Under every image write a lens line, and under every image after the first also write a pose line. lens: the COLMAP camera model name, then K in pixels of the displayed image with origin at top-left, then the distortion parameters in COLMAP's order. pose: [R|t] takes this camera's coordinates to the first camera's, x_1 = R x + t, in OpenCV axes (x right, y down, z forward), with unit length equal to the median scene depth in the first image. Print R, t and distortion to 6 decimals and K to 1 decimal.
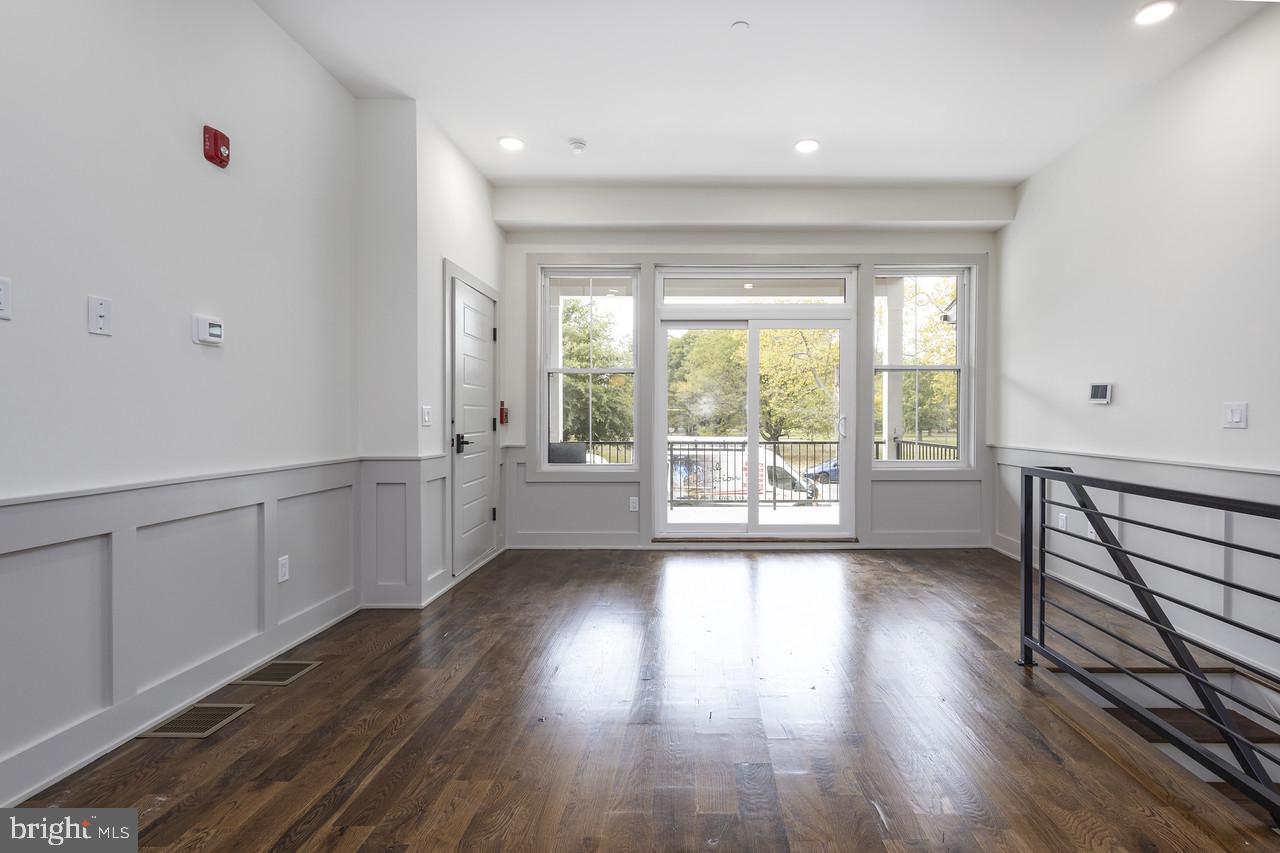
lens RADIAL K [[590.6, 0, 702.9], [0, 590.6, 424.7], [0, 0, 1]] dist [0.013403, -0.003311]
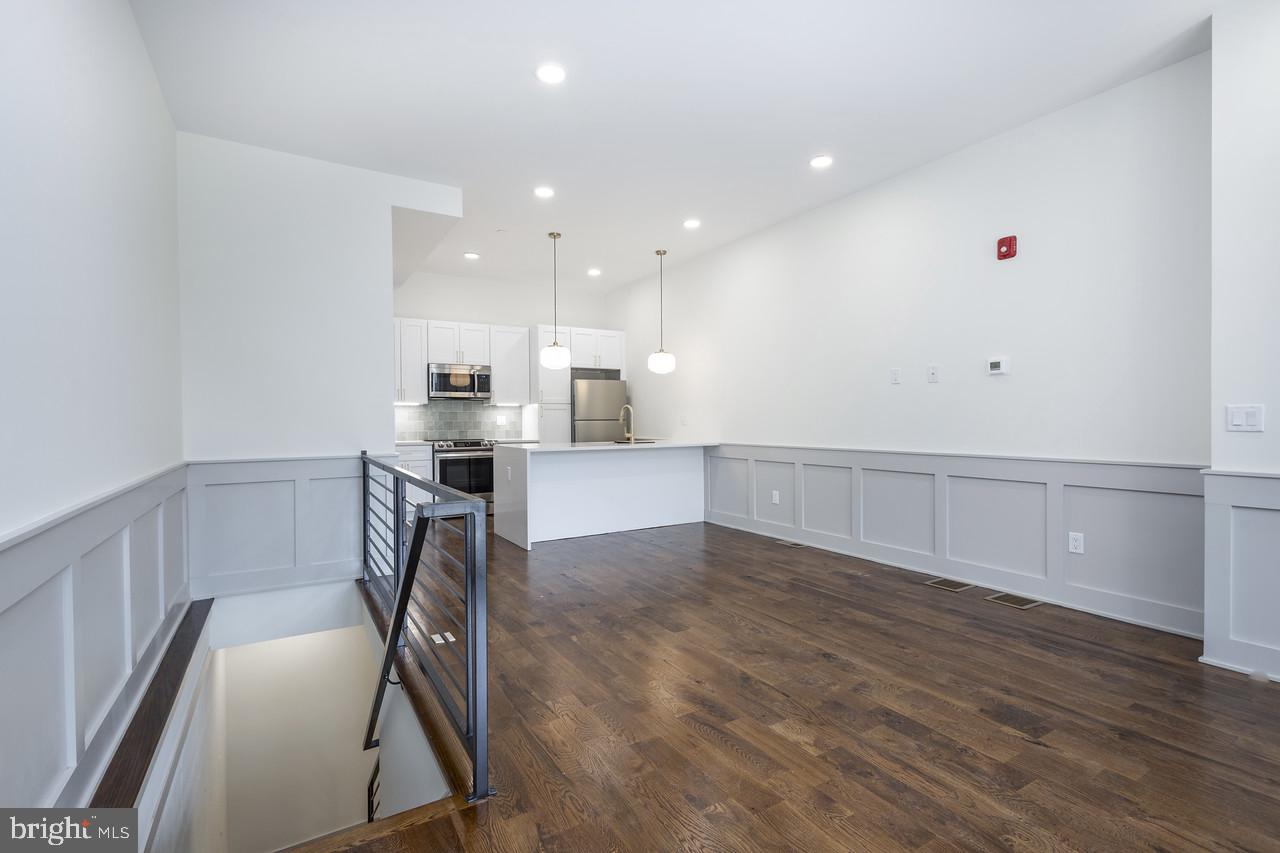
lens RADIAL K [[590.6, 0, 637.6], [0, 590.6, 425.5], [0, 0, 1]] dist [0.013403, -0.003311]
pose [[-0.861590, 0.010429, -0.507498, 0.822764], [-0.000708, 0.999763, 0.021748, -0.031779], [0.507605, 0.019097, -0.861378, 1.879409]]
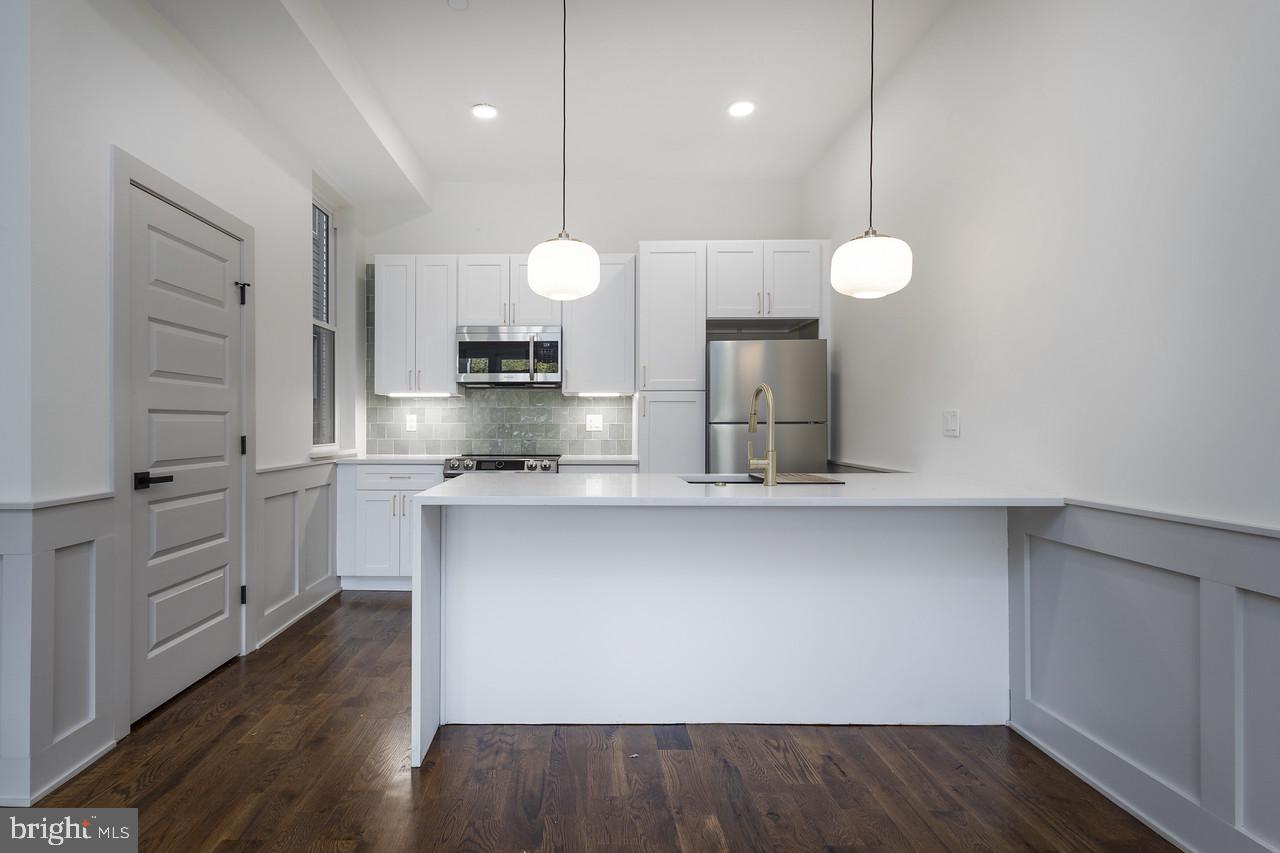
lens RADIAL K [[629.4, 0, 580.4], [0, 629.4, 420.5], [0, 0, 1]] dist [0.012549, -0.003729]
pose [[-0.999780, -0.000072, 0.020994, -0.163139], [0.000120, 0.999958, 0.009165, -0.013908], [-0.020994, 0.009166, -0.999738, 0.701385]]
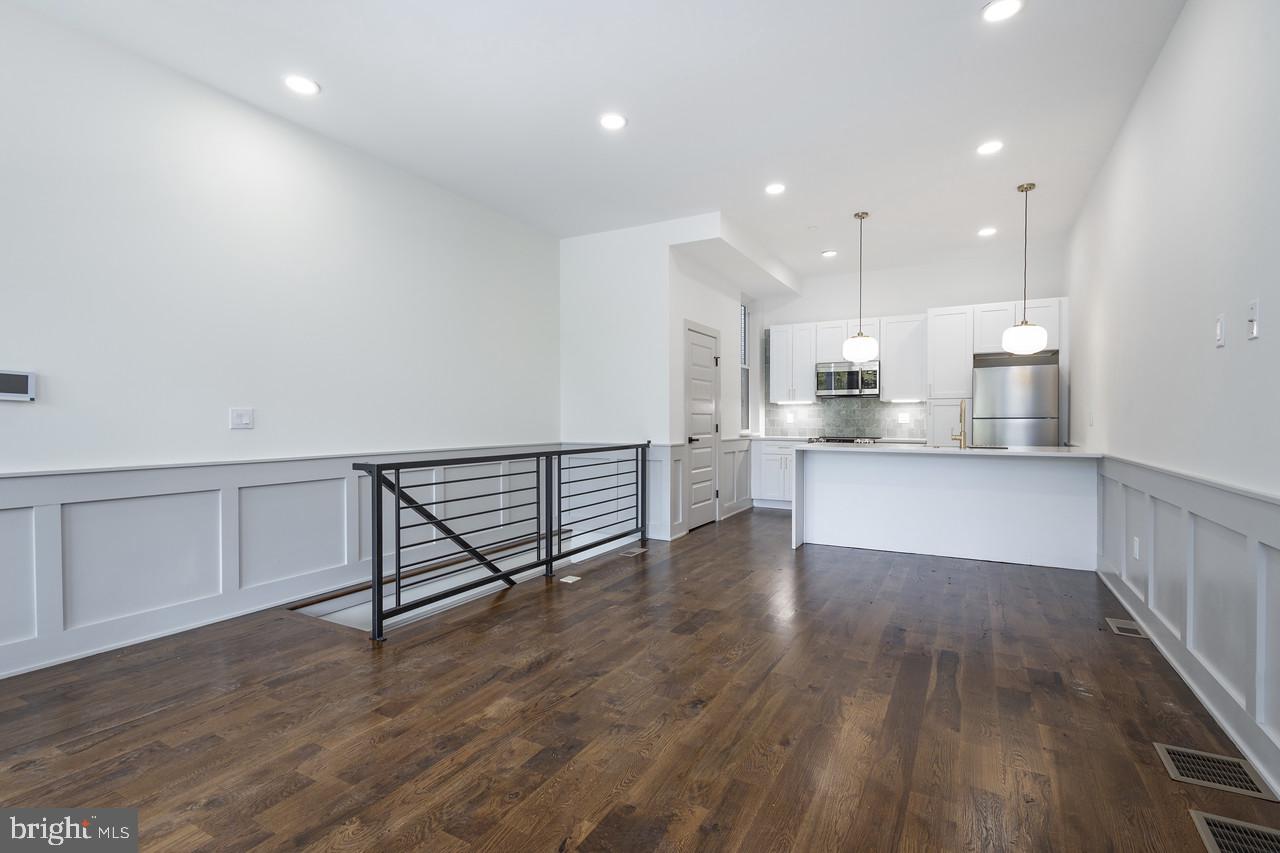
lens RADIAL K [[590.6, 0, 643.8], [0, 590.6, 424.5], [0, 0, 1]] dist [0.013403, -0.003311]
pose [[-0.867828, -0.004704, 0.496842, -0.505887], [0.006479, 0.999763, 0.020782, -0.027296], [-0.496822, 0.021254, -0.867592, 1.945594]]
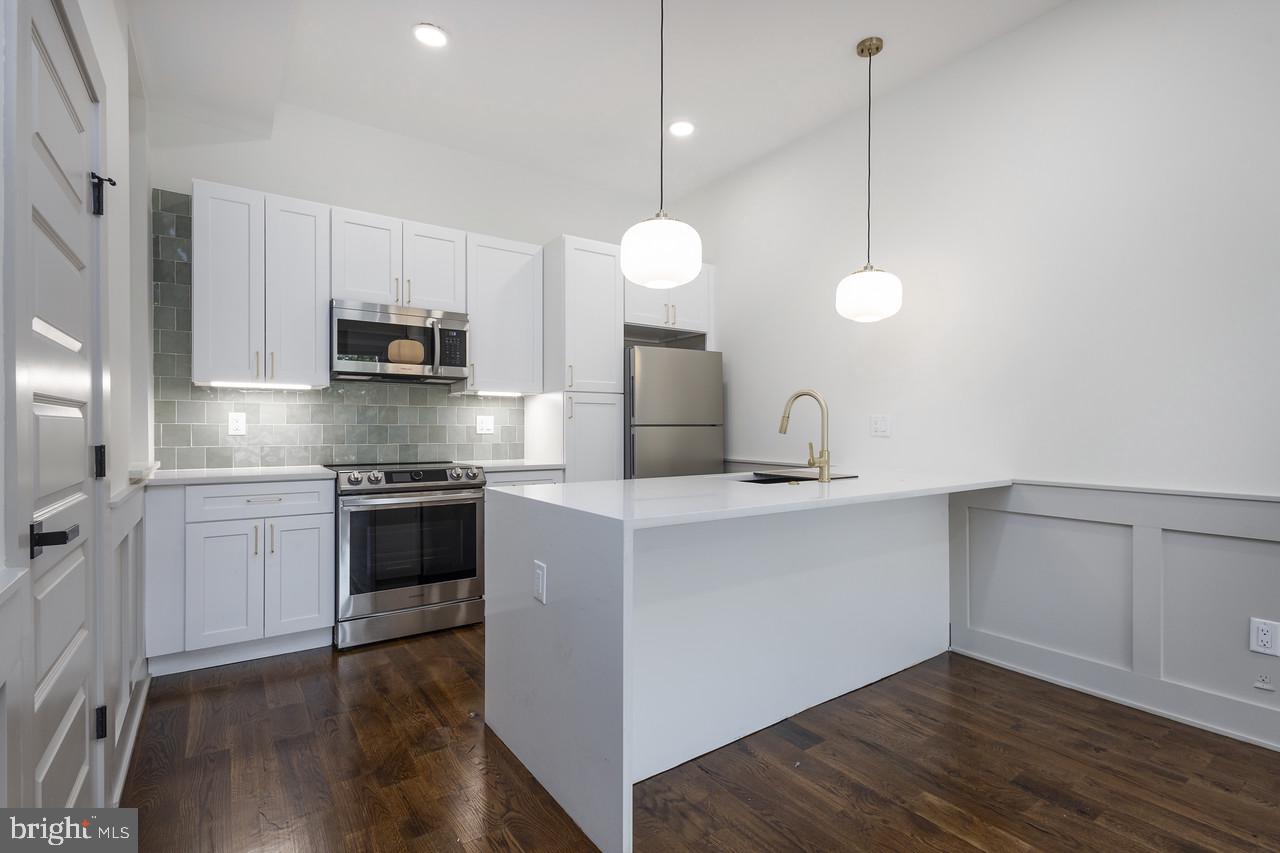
lens RADIAL K [[590.6, 0, 639.0], [0, 590.6, 427.9], [0, 0, 1]] dist [0.013403, -0.003311]
pose [[-0.823841, -0.000058, -0.566821, 0.420222], [-0.009460, 0.999862, 0.013648, -0.006444], [0.566742, 0.016606, -0.823728, 0.359431]]
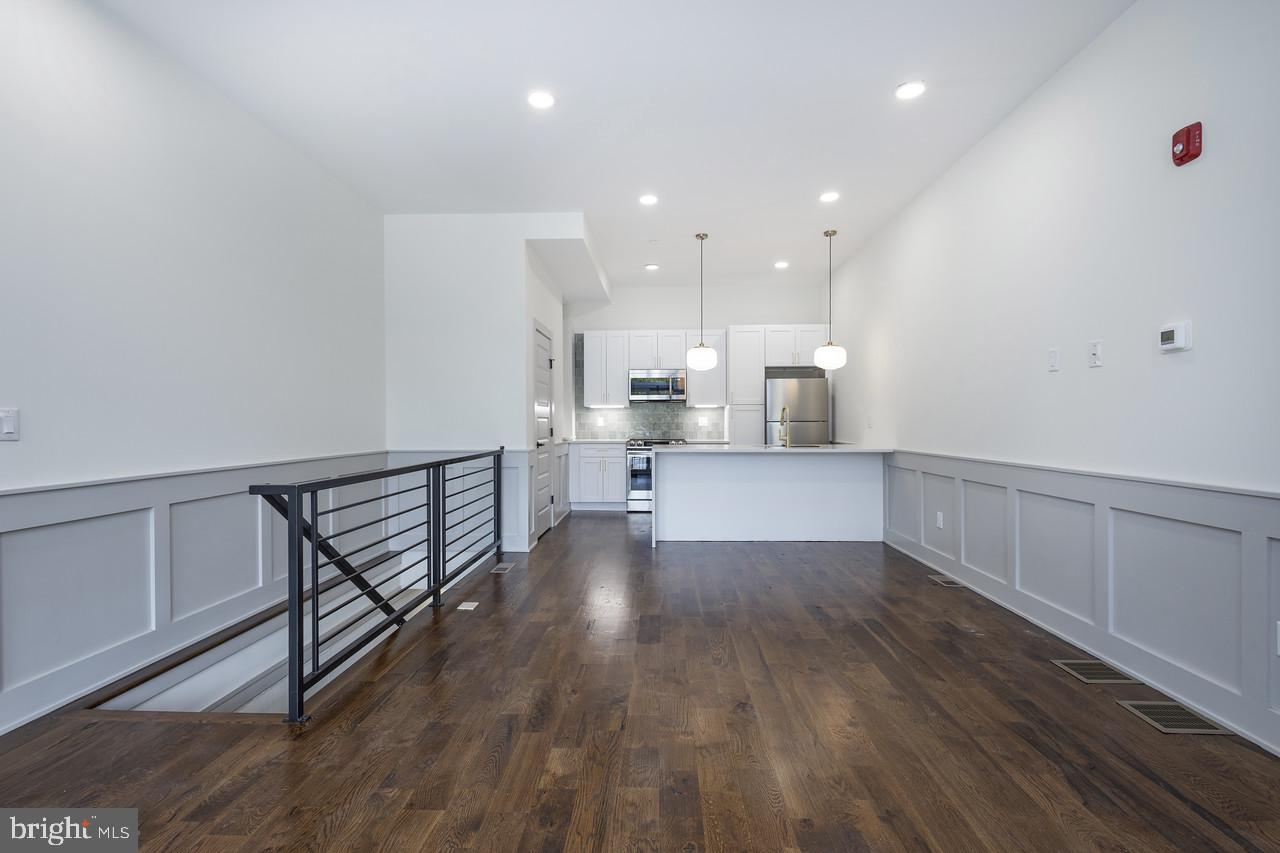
lens RADIAL K [[590.6, 0, 634.9], [0, 590.6, 424.3], [0, 0, 1]] dist [0.013403, -0.003311]
pose [[-0.998309, 0.002522, 0.058078, 0.020770], [0.003523, 0.999847, 0.017144, -0.031618], [-0.058026, 0.017320, -0.998165, 2.045971]]
